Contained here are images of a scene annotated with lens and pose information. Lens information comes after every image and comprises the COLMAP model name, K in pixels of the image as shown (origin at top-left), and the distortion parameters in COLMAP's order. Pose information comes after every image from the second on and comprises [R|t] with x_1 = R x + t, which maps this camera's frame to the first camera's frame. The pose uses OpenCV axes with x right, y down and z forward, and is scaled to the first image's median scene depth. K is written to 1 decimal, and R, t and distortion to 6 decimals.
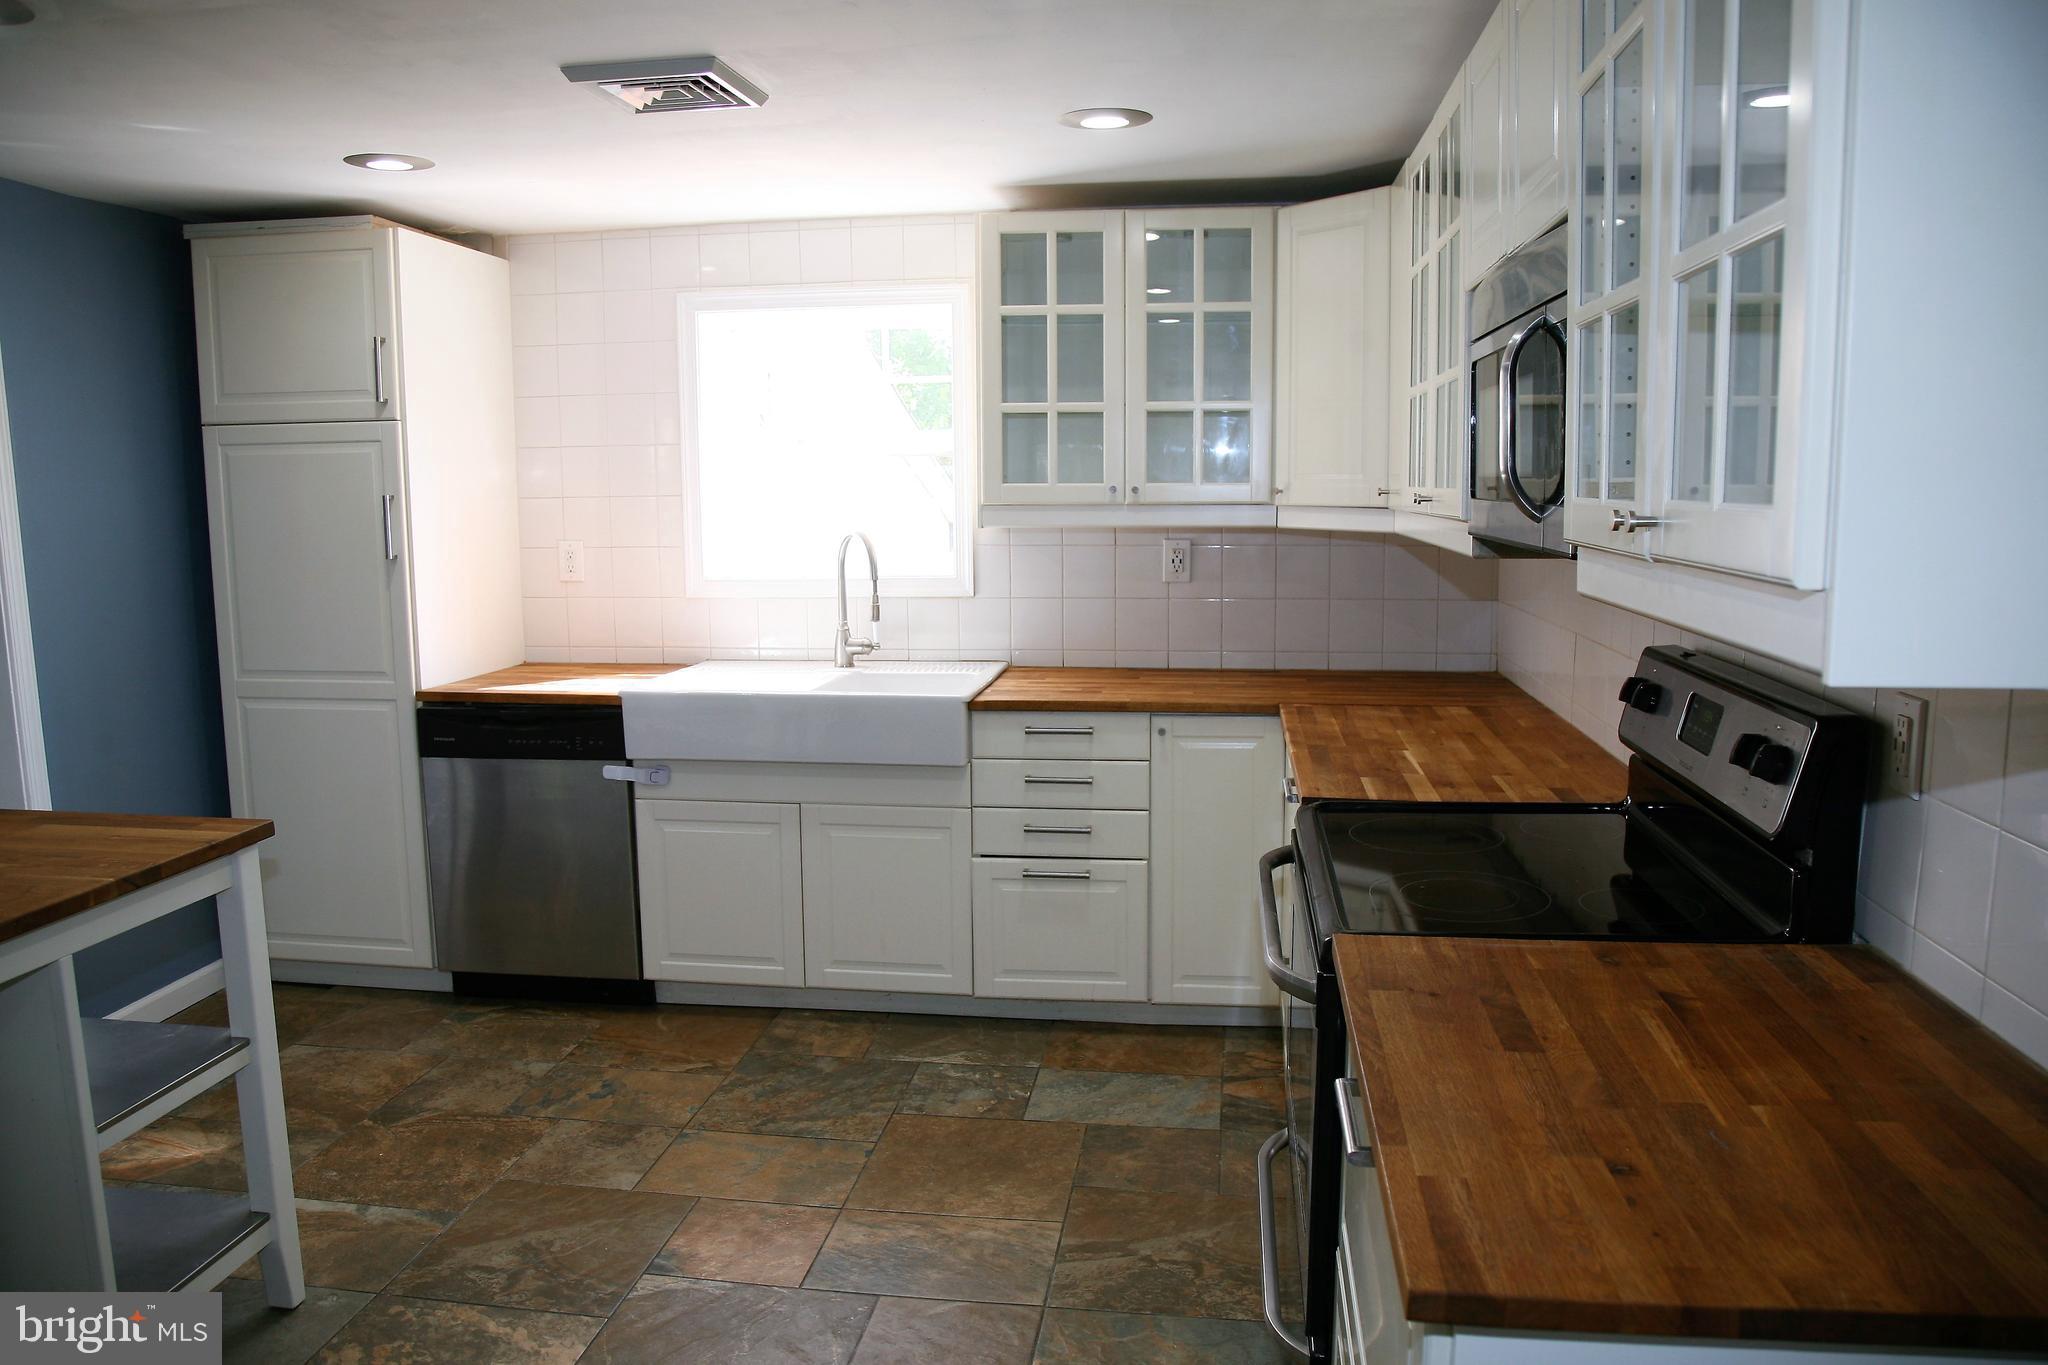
lens RADIAL K [[1468.9, 0, 1044.1], [0, 1468.9, 701.3], [0, 0, 1]] dist [-0.121848, 0.066341]
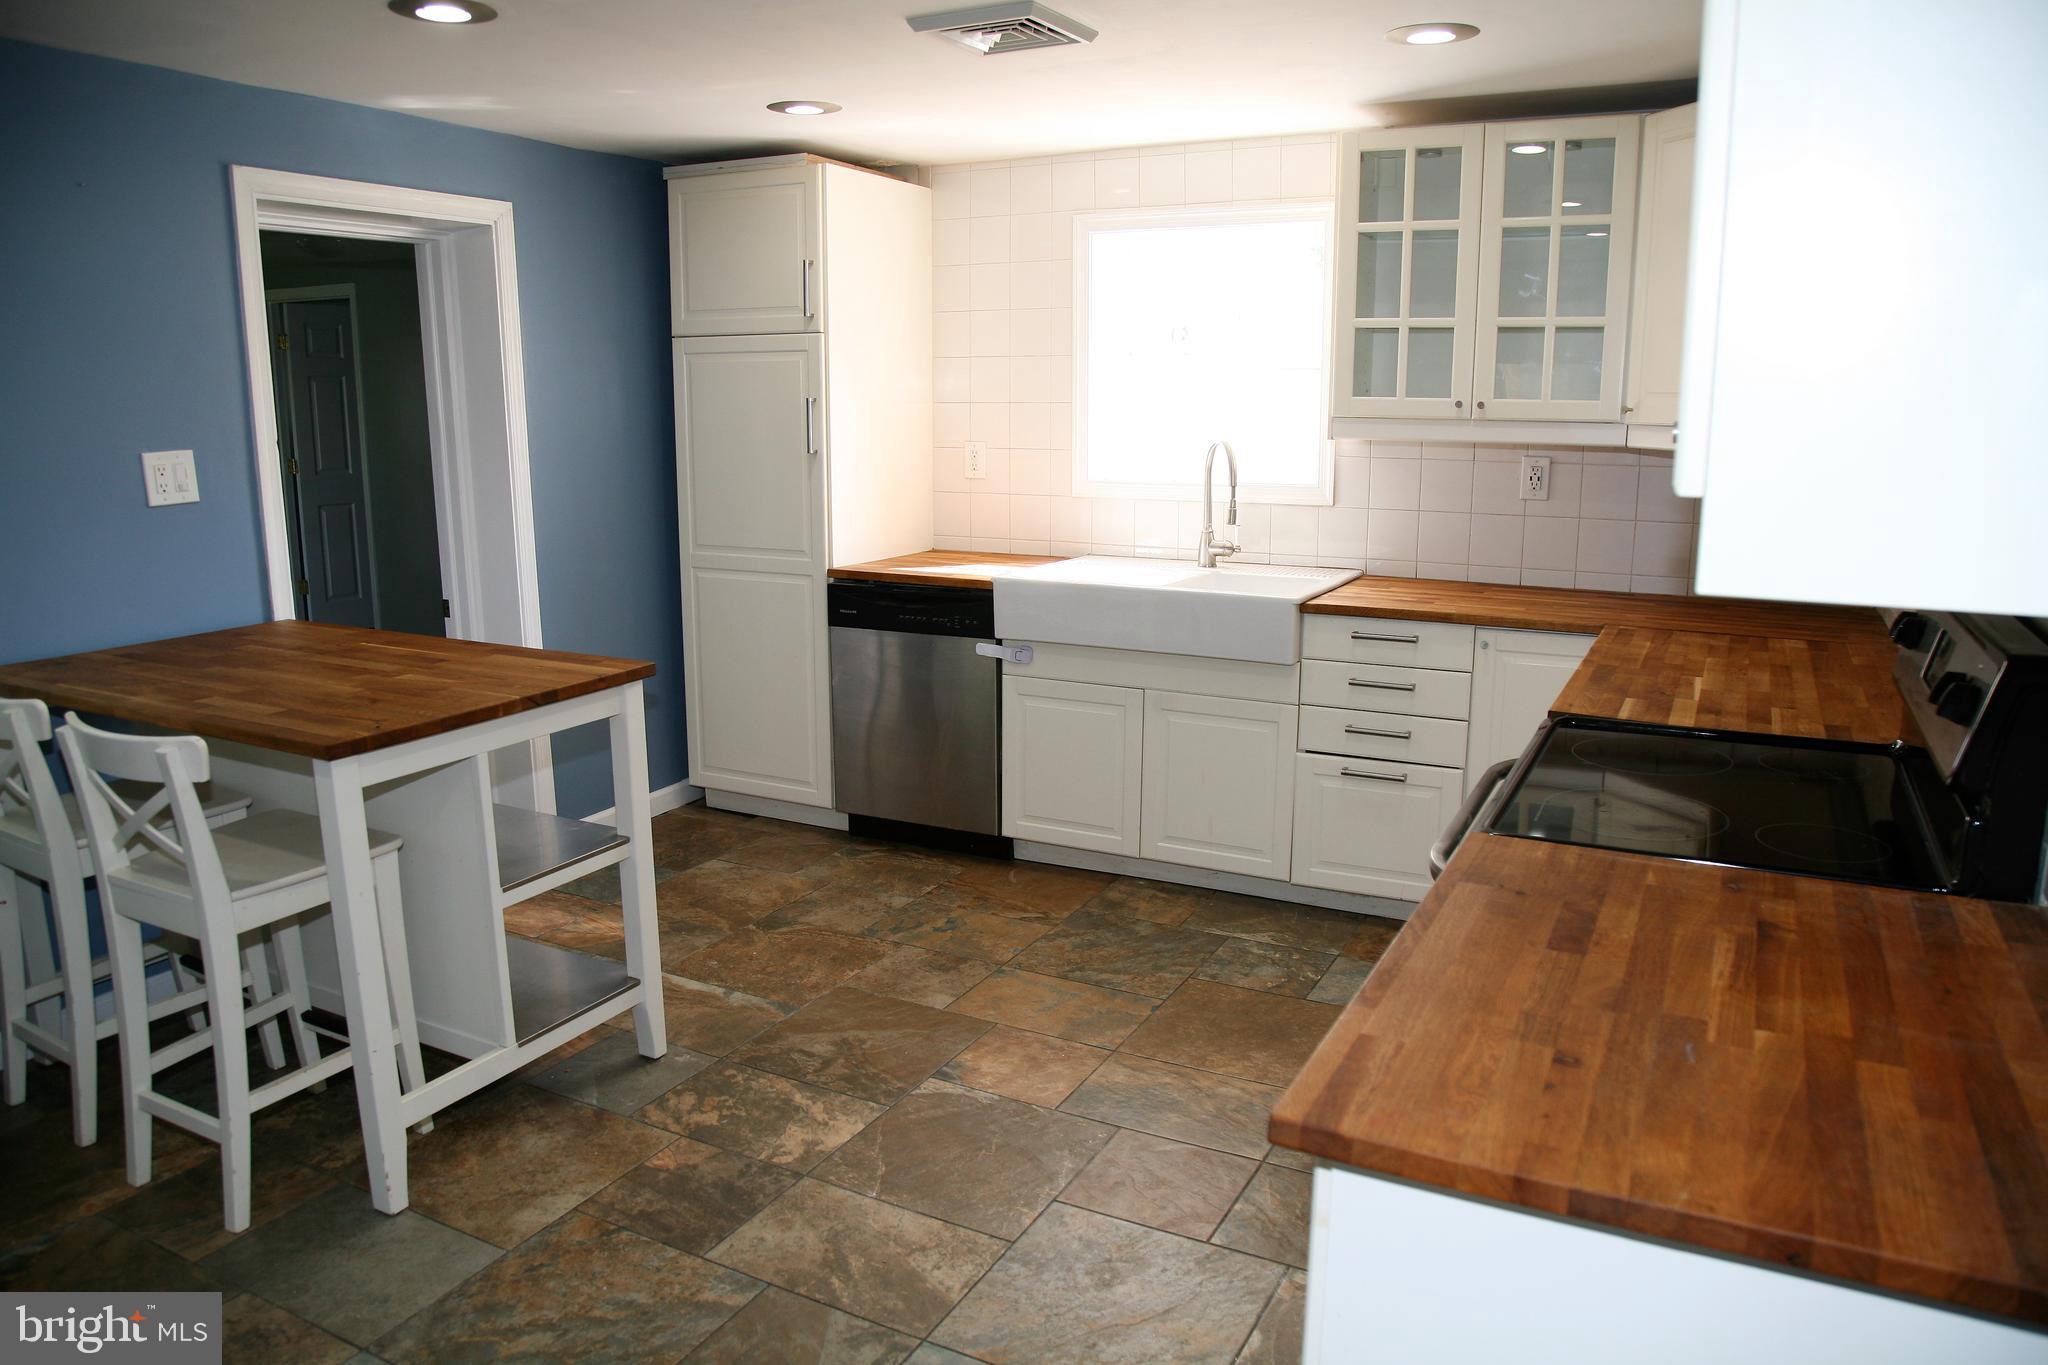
lens RADIAL K [[1418.3, 0, 1034.6], [0, 1418.3, 701.4], [0, 0, 1]] dist [-0.124659, 0.073309]
pose [[0.939859, 0.078859, -0.332335, 0.111437], [-0.057061, 0.995560, 0.074863, 0.004802], [0.336763, -0.051397, 0.940186, -0.019136]]
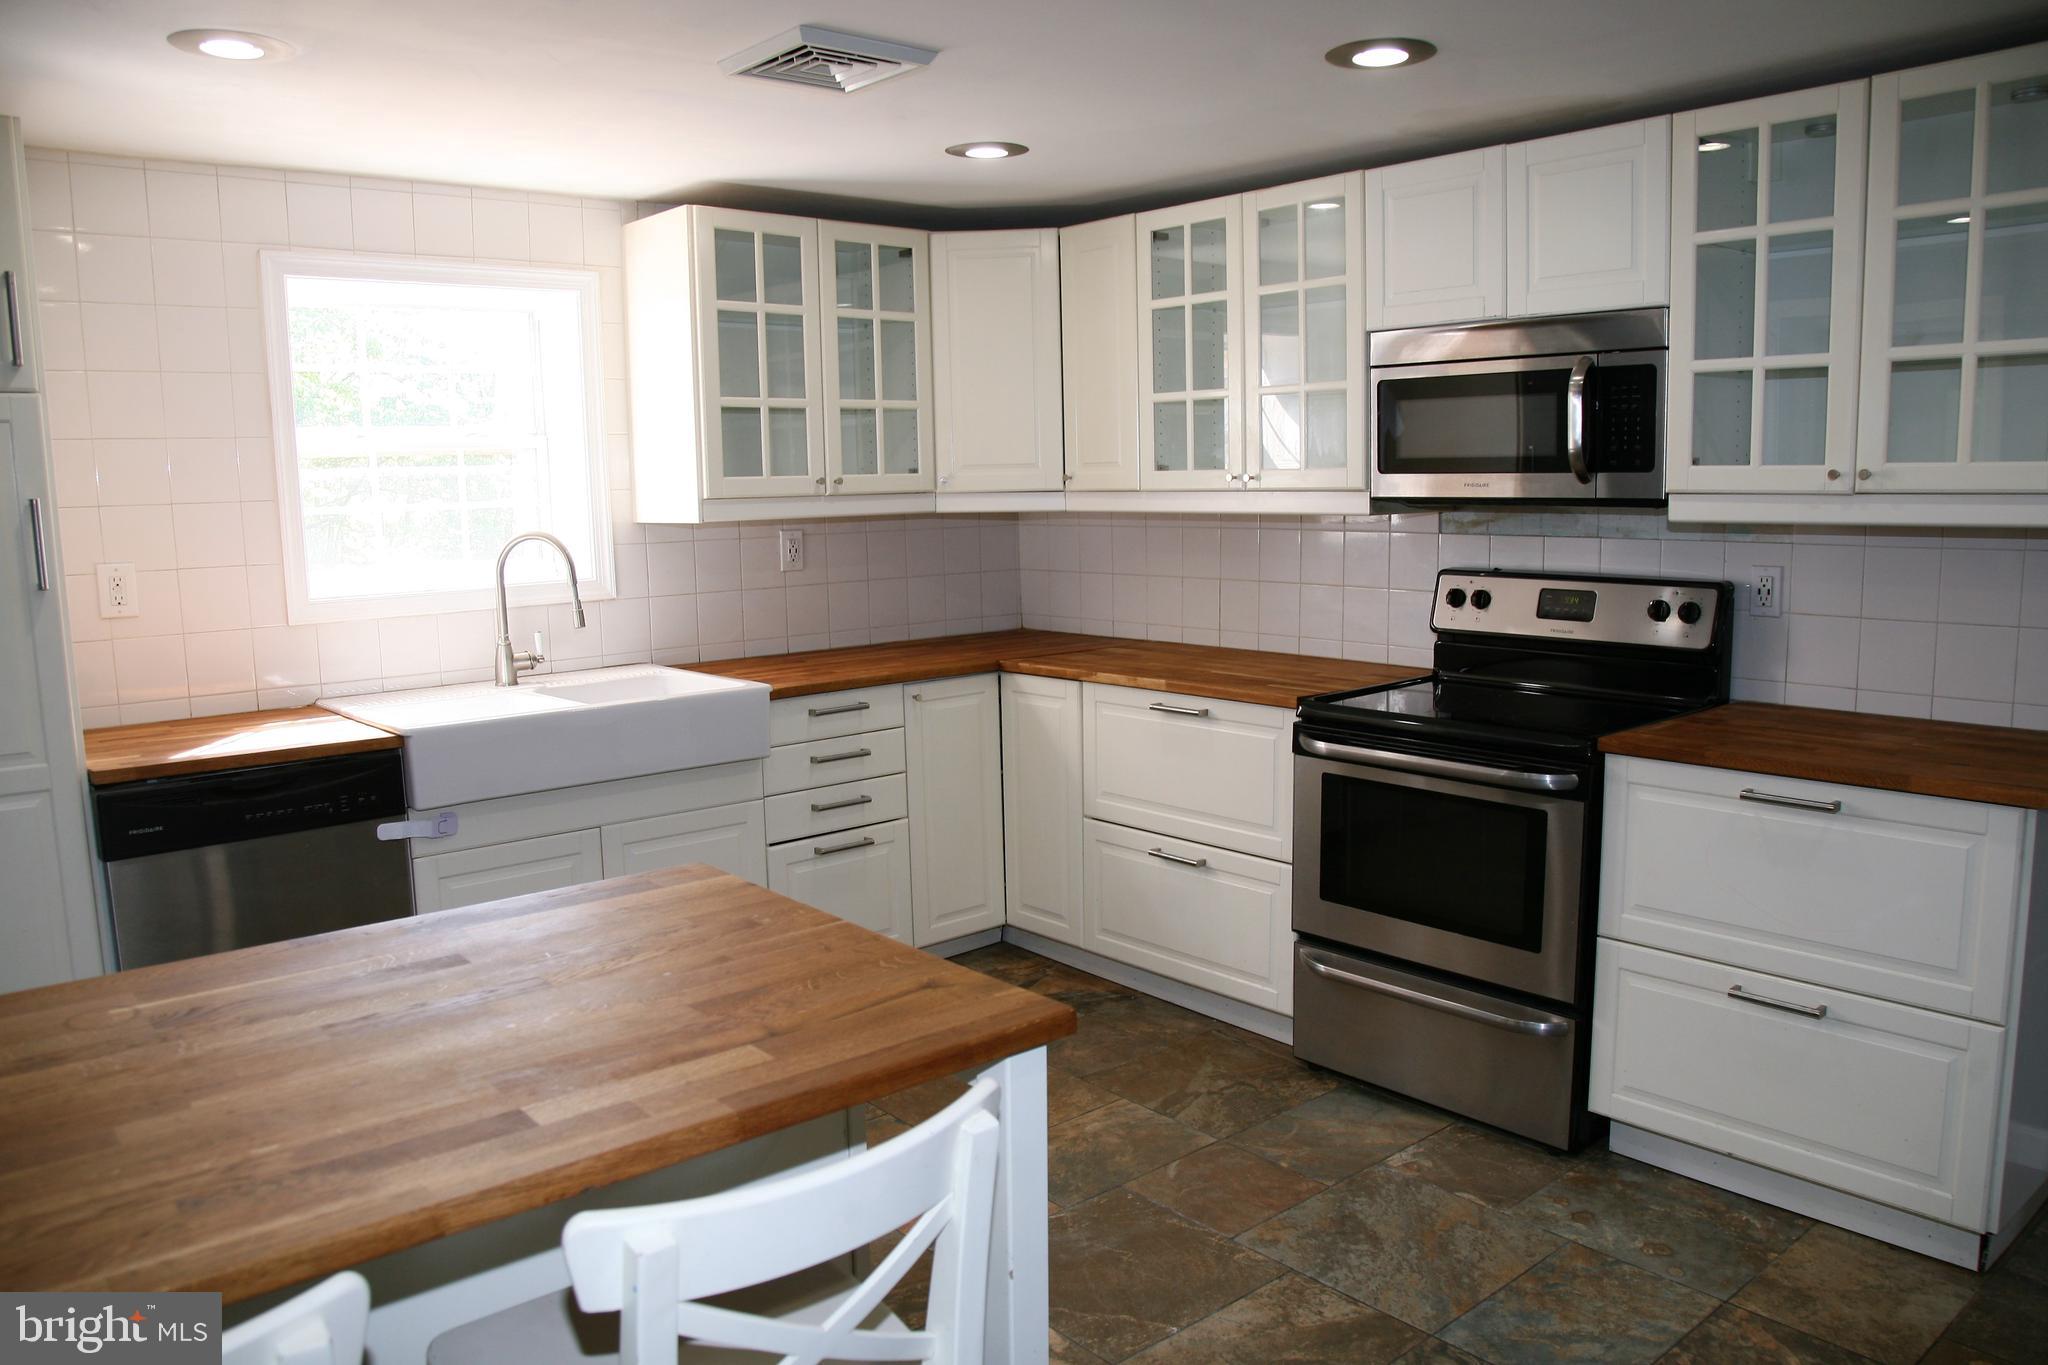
lens RADIAL K [[1468.9, 0, 1044.1], [0, 1468.9, 701.3], [0, 0, 1]] dist [-0.121848, 0.066341]
pose [[0.660882, -0.117879, 0.741175, -0.669694], [0.125914, 0.991005, 0.045339, -0.014515], [-0.739852, 0.063361, 0.669779, 0.186640]]
